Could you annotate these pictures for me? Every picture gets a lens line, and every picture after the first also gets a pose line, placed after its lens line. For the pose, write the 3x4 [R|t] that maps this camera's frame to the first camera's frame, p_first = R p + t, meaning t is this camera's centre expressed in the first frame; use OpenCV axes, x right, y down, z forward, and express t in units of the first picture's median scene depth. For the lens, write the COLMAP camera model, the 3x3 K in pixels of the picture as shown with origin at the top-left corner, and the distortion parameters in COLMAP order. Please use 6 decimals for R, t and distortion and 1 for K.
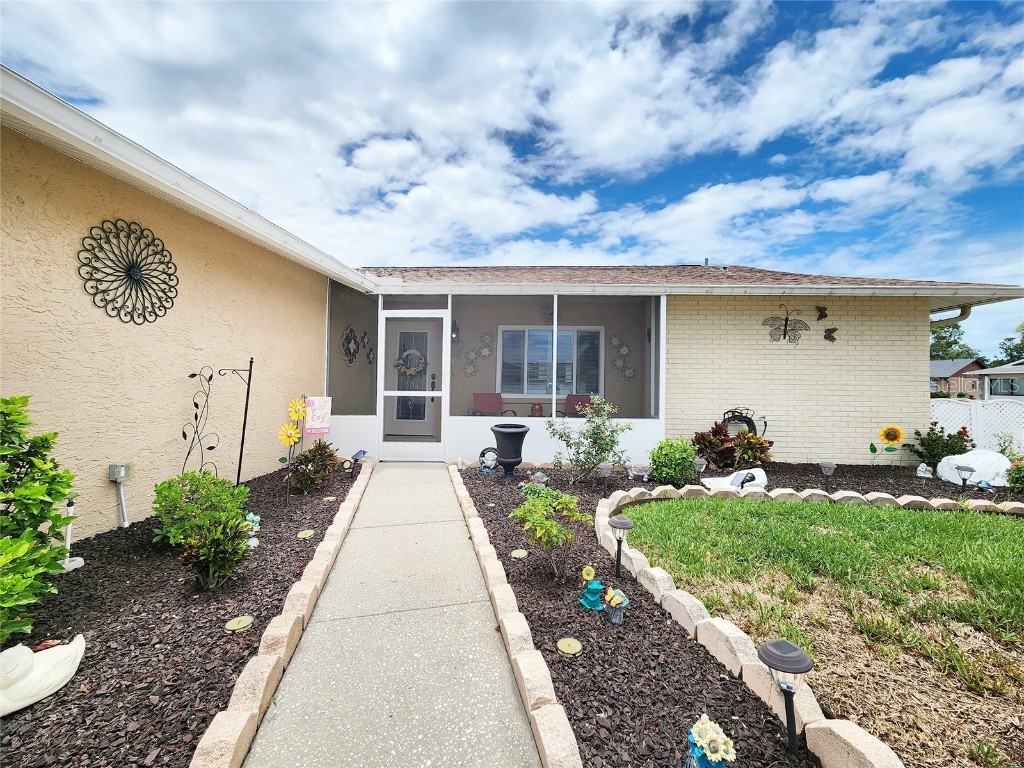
lens RADIAL K [[414.8, 0, 512.0], [0, 414.8, 384.0], [0, 0, 1]] dist [-0.000837, -0.000258]
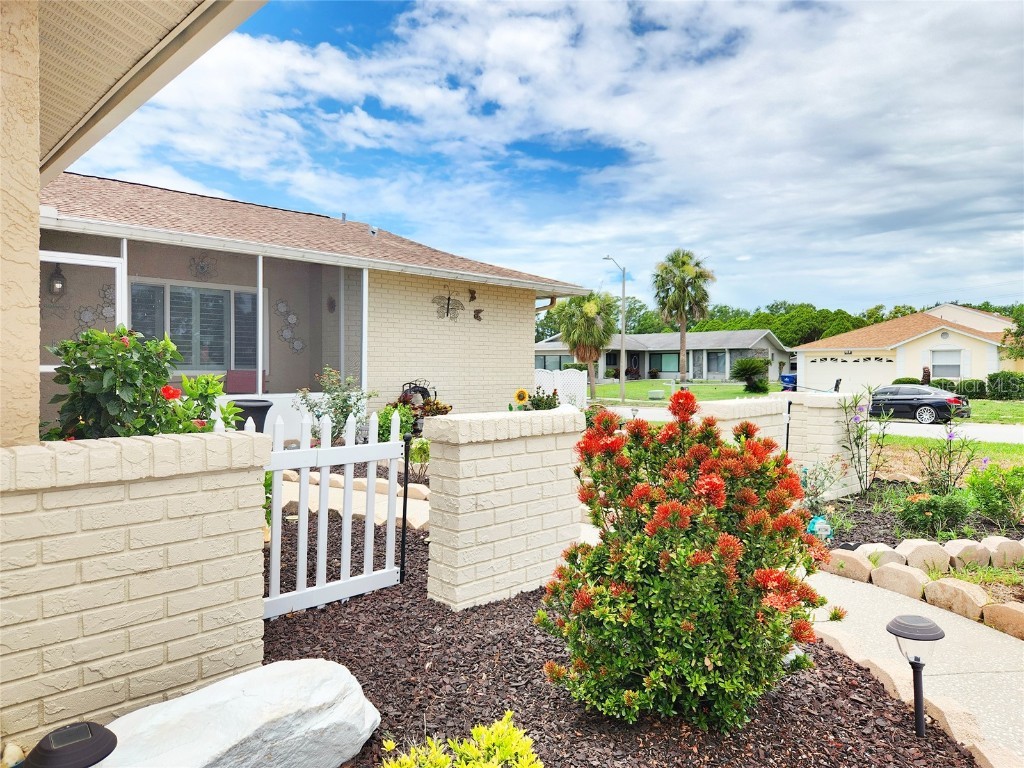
lens RADIAL K [[690.1, 0, 512.0], [0, 690.1, 384.0], [0, 0, 1]] dist [0.000133, -0.000232]
pose [[0.679014, -0.025030, 0.733698, -0.586049], [0.003643, 0.999521, 0.030727, 0.015138], [-0.734116, -0.018191, 0.678780, -0.379745]]
